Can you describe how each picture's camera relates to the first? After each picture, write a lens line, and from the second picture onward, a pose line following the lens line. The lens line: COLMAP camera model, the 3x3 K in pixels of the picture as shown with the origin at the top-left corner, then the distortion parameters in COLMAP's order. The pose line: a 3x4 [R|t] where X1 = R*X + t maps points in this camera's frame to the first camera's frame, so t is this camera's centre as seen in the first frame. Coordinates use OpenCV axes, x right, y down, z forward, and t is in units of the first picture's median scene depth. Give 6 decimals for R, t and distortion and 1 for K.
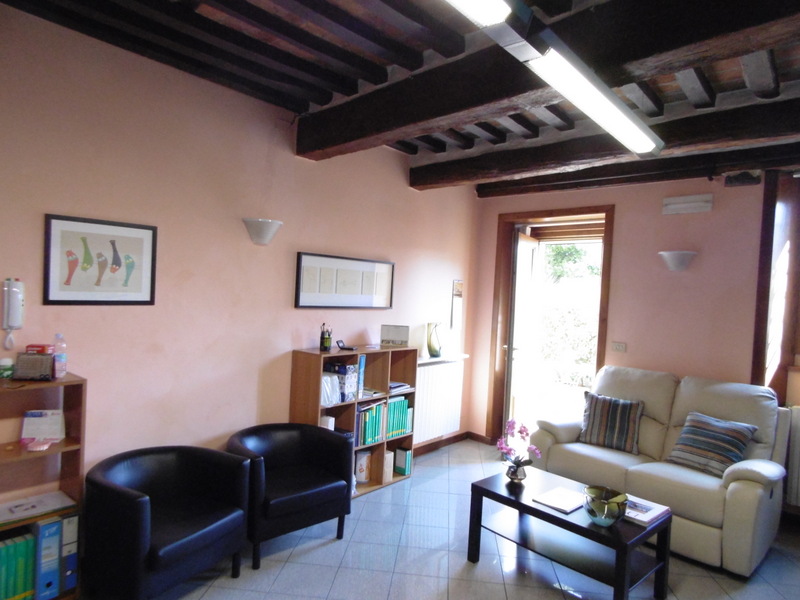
lens RADIAL K [[521.9, 0, 397.3], [0, 521.9, 302.3], [0, 0, 1]] dist [0.002158, 0.004372]
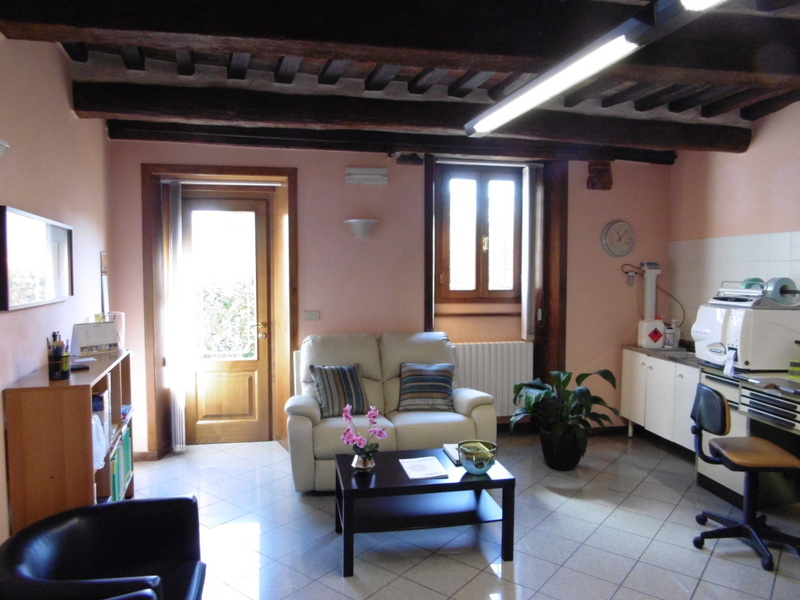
lens RADIAL K [[565.2, 0, 400.0], [0, 565.2, 300.0], [0, 0, 1]] dist [-0.020740, 0.001404]
pose [[0.544677, -0.093767, 0.833388, -0.424166], [0.048731, 0.995589, 0.080168, -0.024084], [-0.837229, -0.003054, 0.546844, 0.322689]]
